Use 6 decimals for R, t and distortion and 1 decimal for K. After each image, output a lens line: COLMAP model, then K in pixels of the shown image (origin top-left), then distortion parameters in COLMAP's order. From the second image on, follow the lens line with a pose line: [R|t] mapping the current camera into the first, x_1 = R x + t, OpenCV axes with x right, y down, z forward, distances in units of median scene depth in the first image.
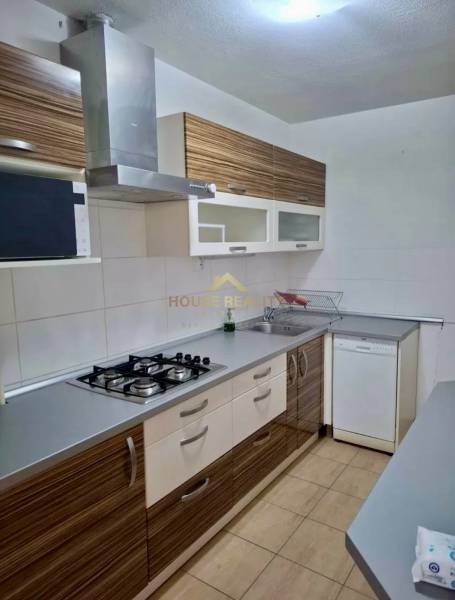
lens RADIAL K [[421.8, 0, 227.5], [0, 421.8, 300.0], [0, 0, 1]] dist [0.110914, -0.136551]
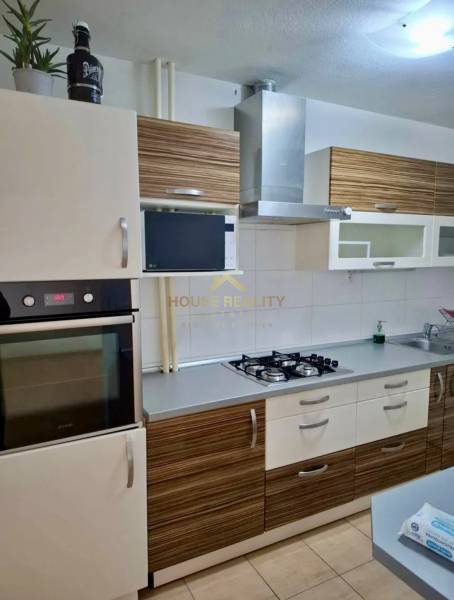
lens RADIAL K [[421.8, 0, 227.0], [0, 421.8, 300.0], [0, 0, 1]] dist [0.110914, -0.136551]
pose [[0.892581, 0.059965, -0.446882, 0.190039], [-0.070383, 0.997497, -0.006730, 0.003683], [0.445360, 0.037460, 0.894567, -0.147804]]
